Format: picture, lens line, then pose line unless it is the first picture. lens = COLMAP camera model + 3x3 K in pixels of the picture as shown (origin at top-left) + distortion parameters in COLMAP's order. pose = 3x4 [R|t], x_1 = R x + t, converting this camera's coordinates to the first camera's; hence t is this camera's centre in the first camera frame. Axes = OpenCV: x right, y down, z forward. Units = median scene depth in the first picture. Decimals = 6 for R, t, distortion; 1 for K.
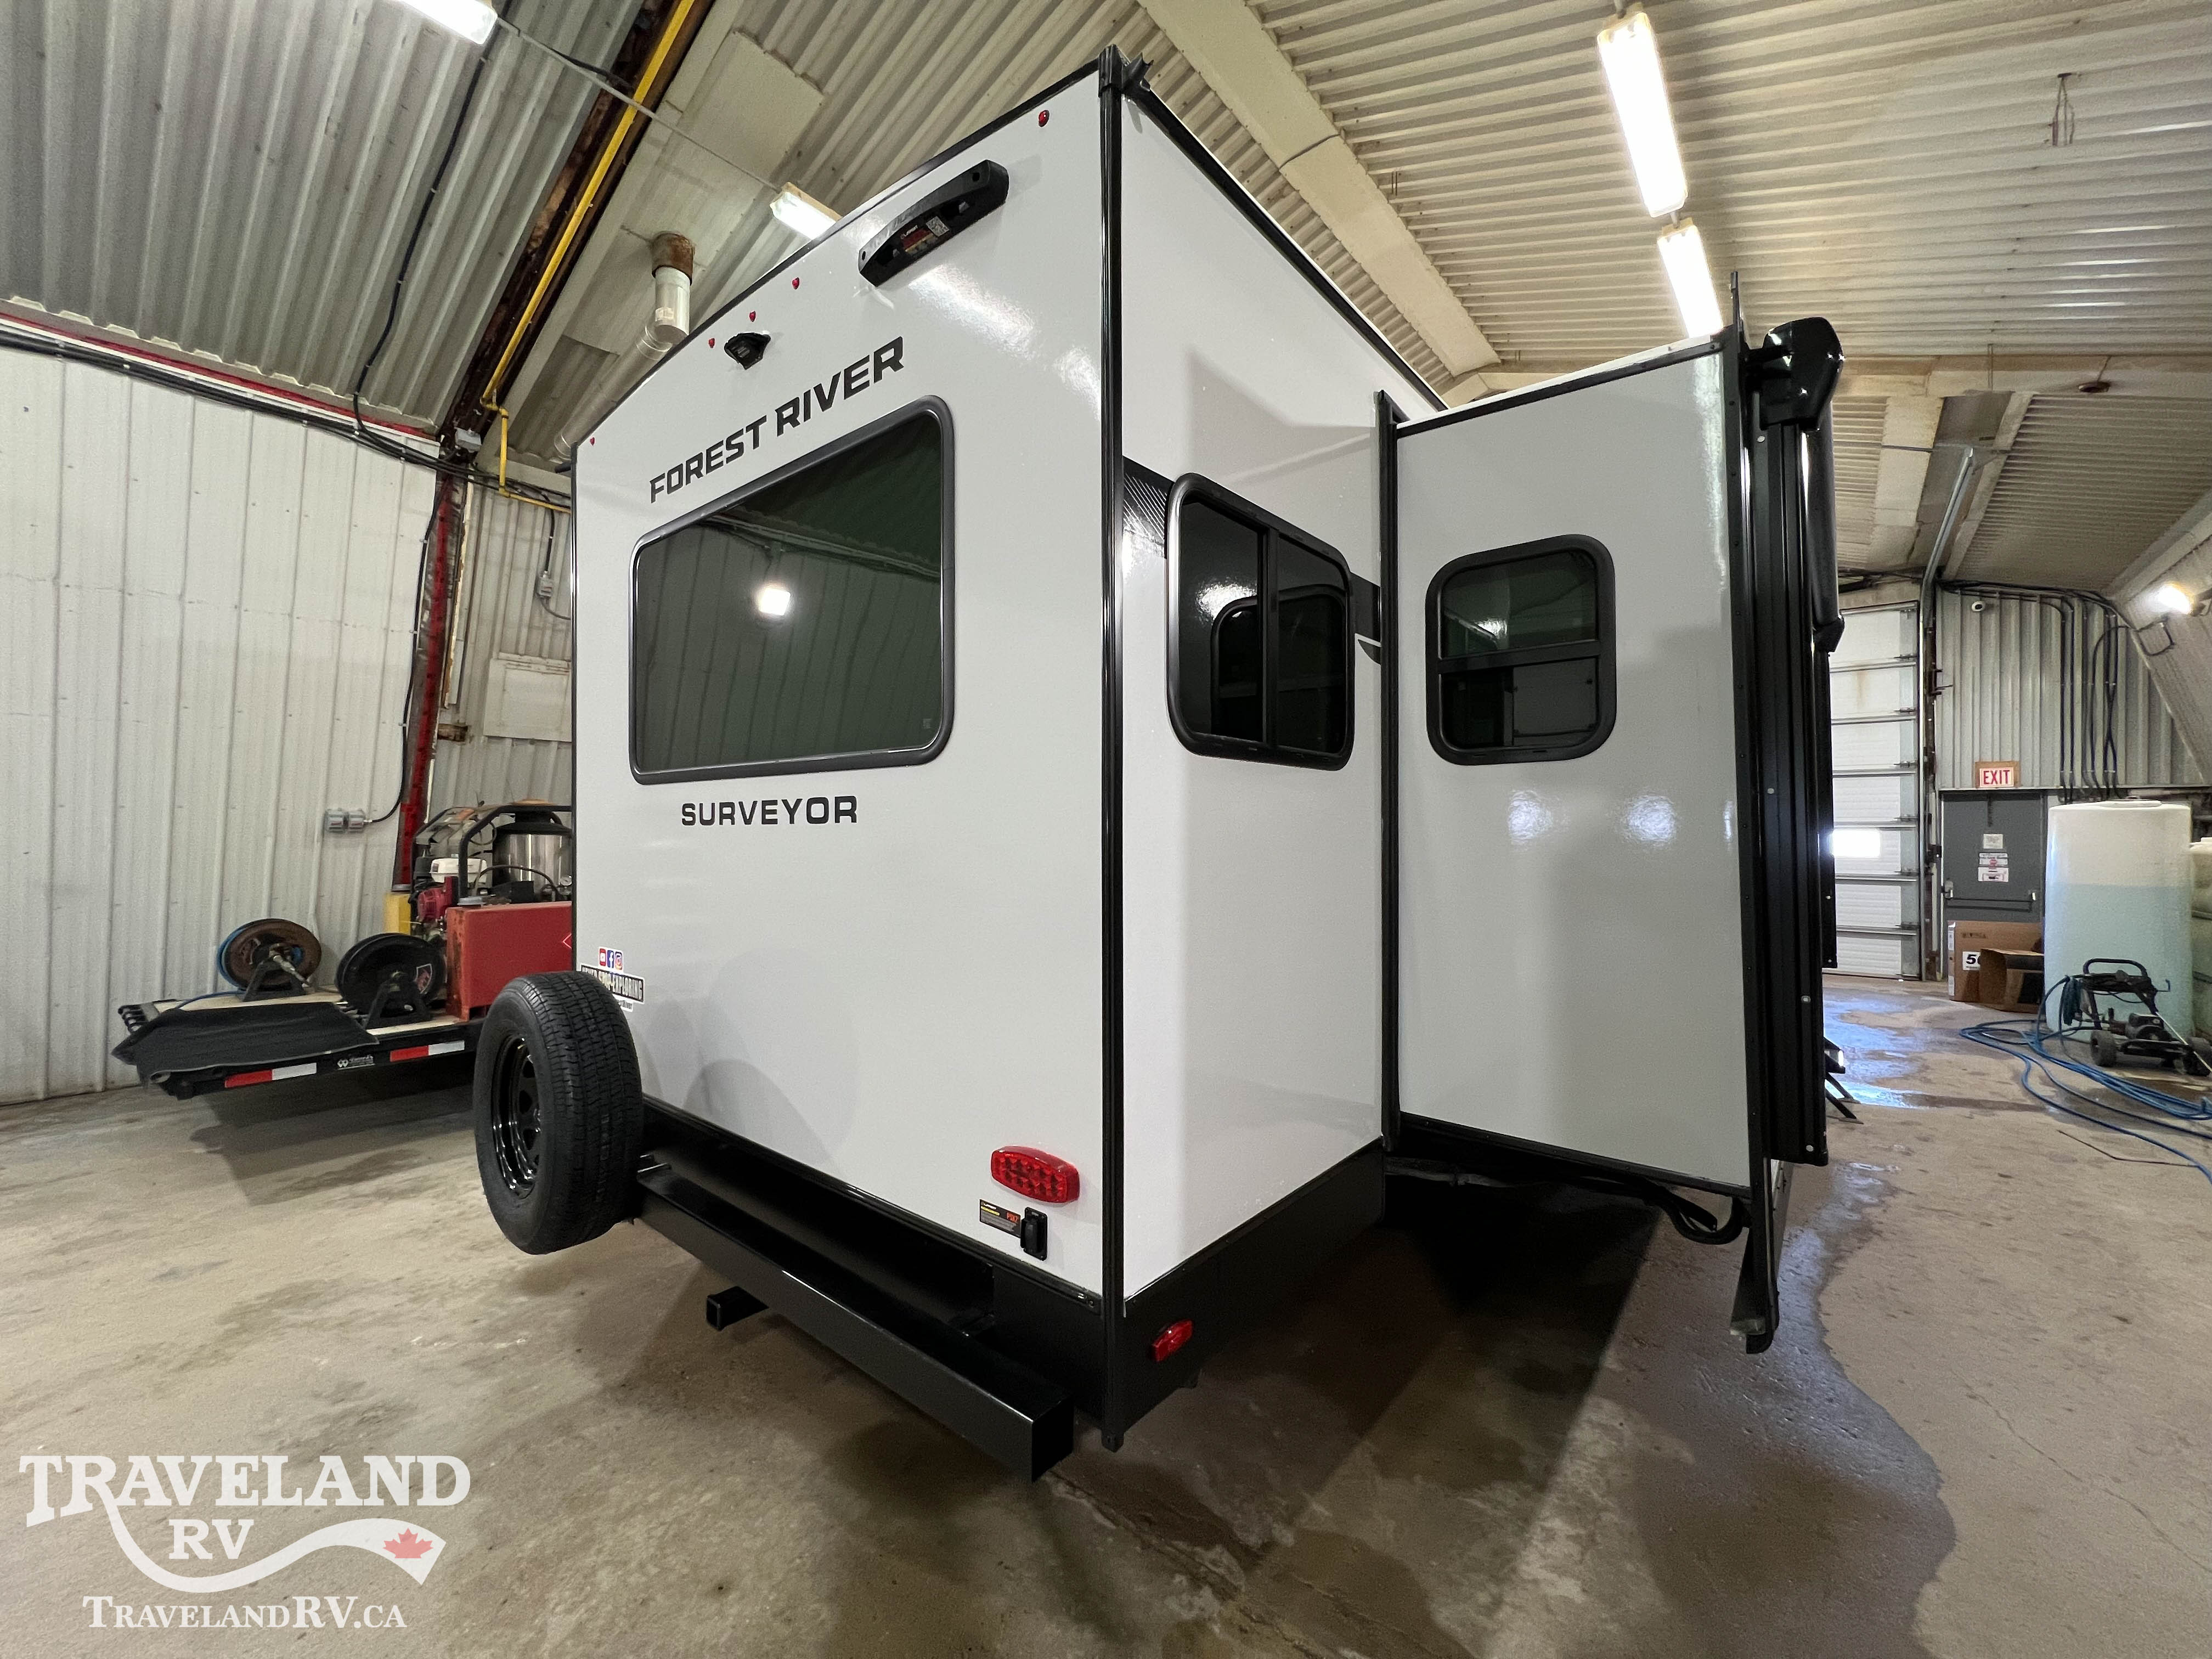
lens RADIAL K [[885.9, 0, 1104.5], [0, 885.9, 831.8], [0, 0, 1]] dist [-0.001069, 0.000412]
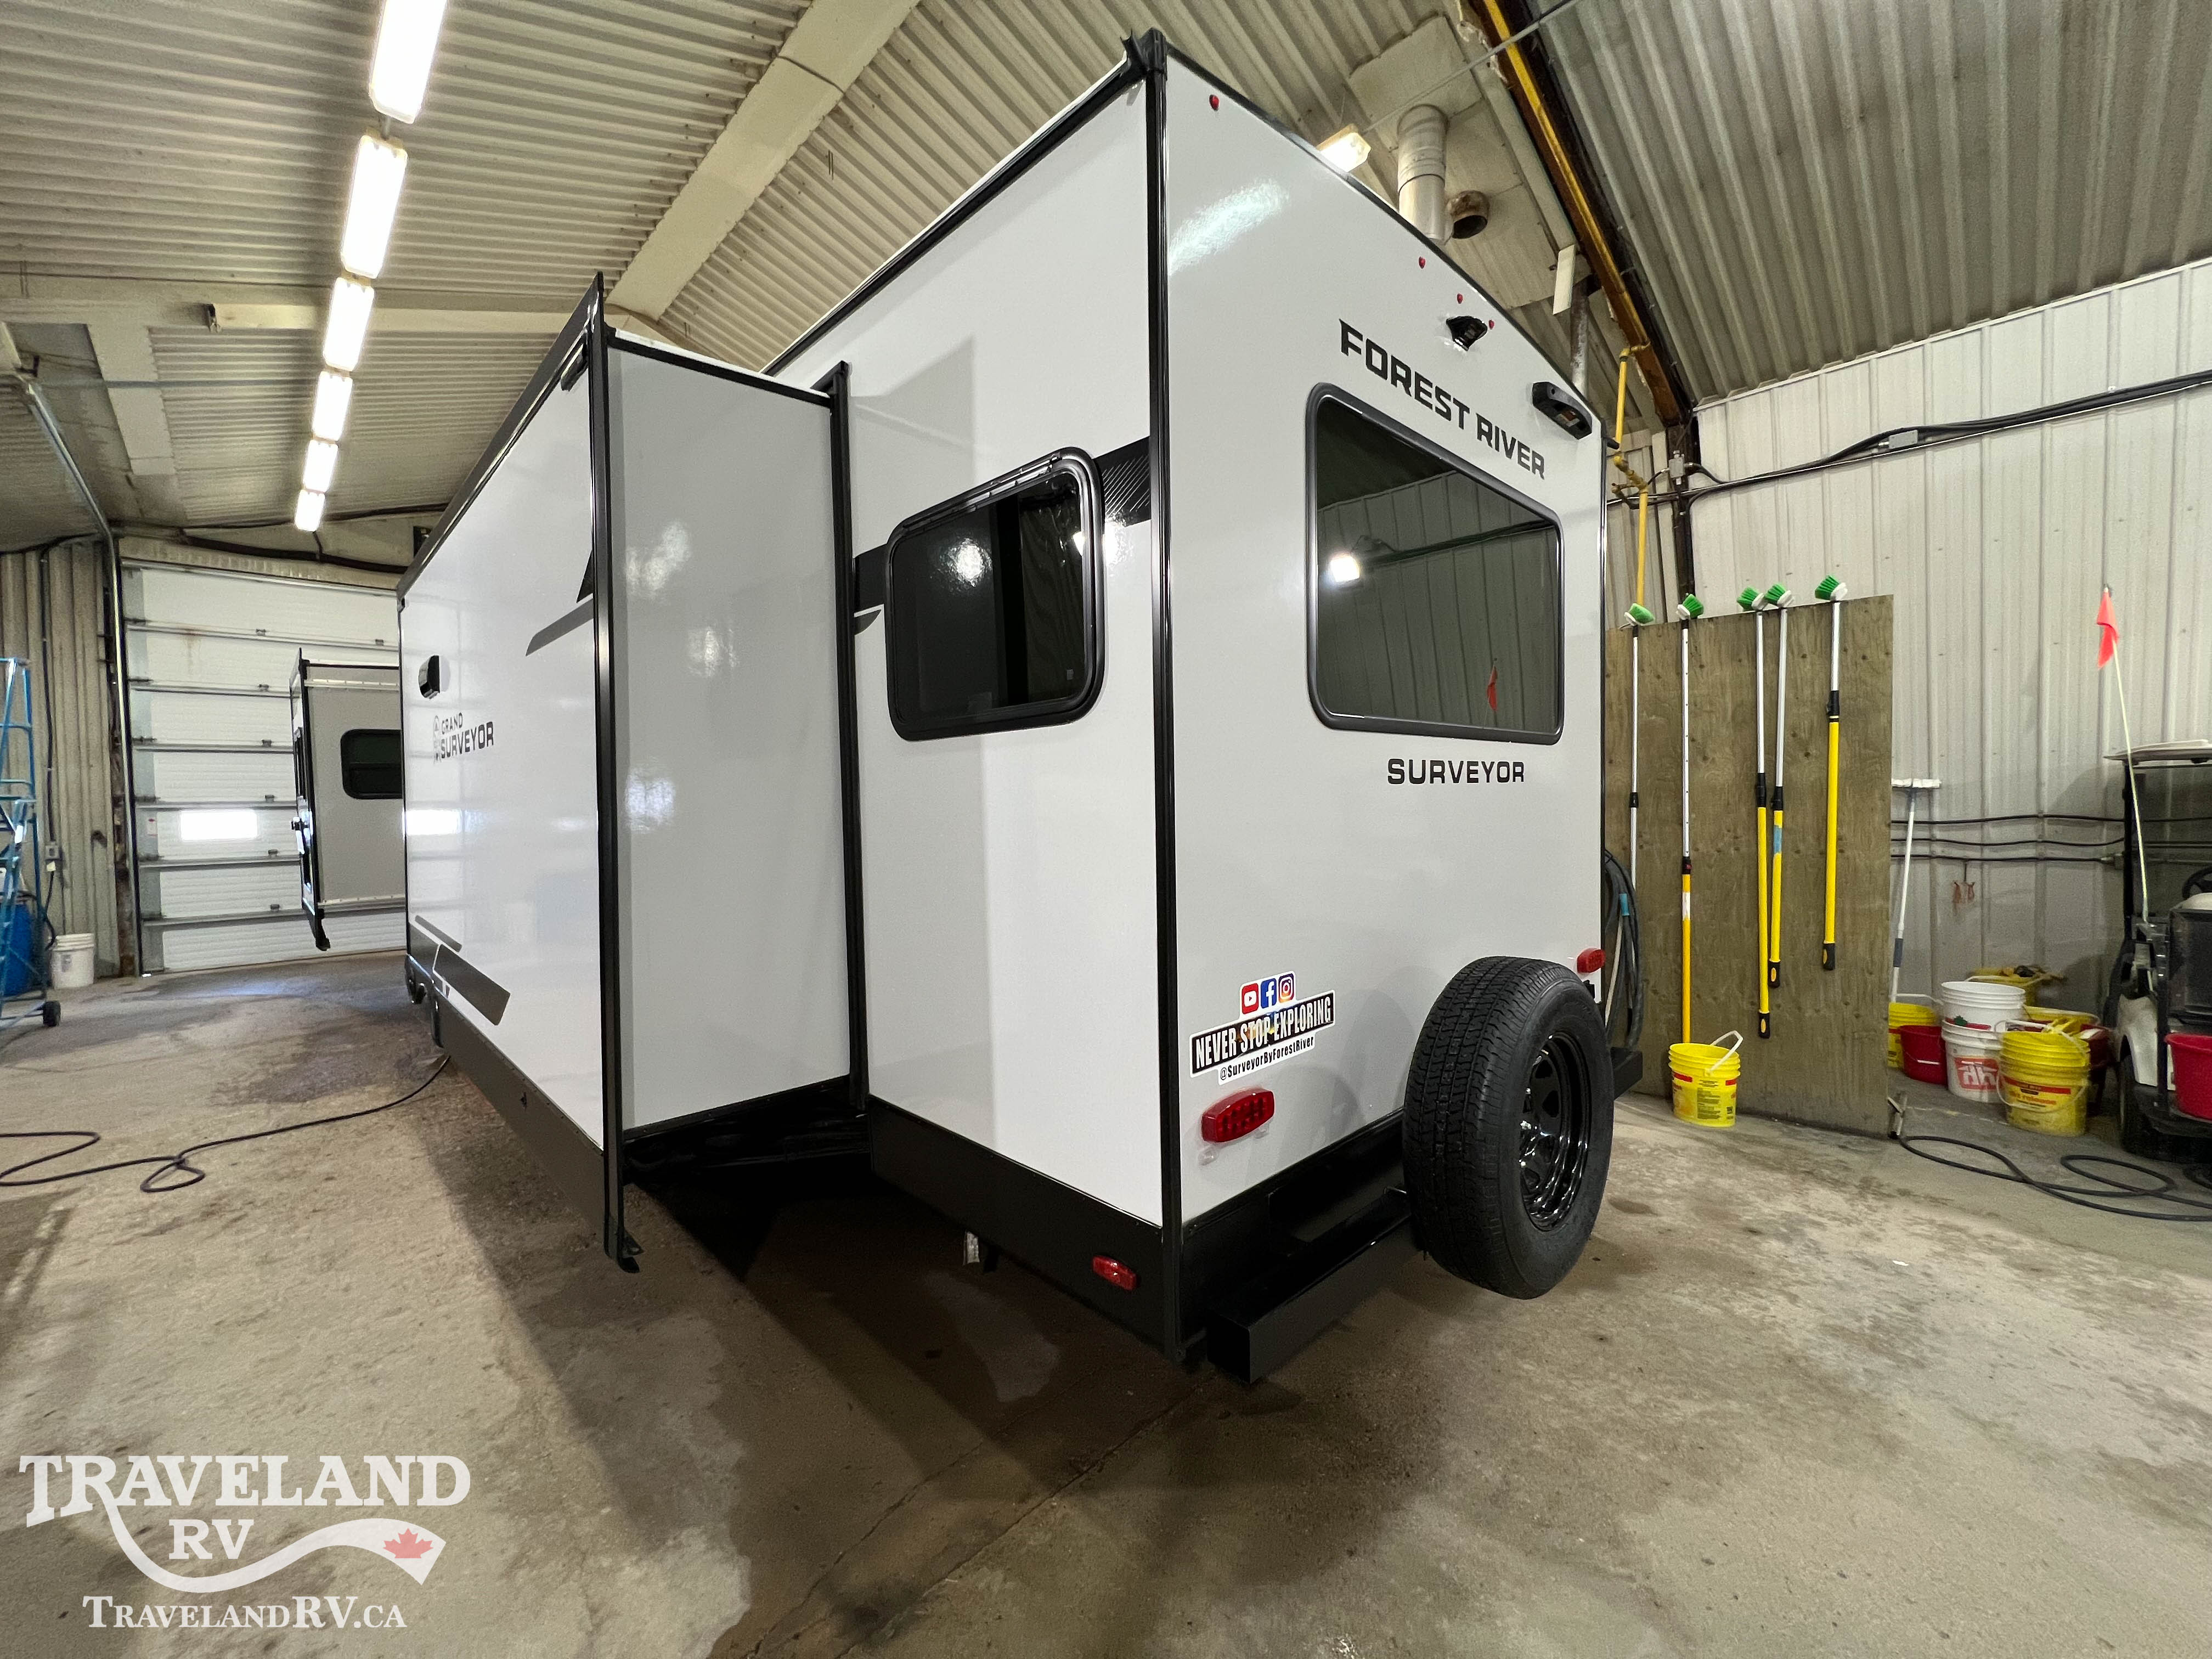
lens RADIAL K [[885.9, 0, 1104.6], [0, 885.9, 818.7], [0, 0, 1]] dist [-0.001069, 0.000412]
pose [[0.104780, -0.030089, 0.994040, -1.485818], [0.018427, 0.999429, 0.028310, -0.003211], [-0.994325, 0.015351, 0.105275, 1.290193]]
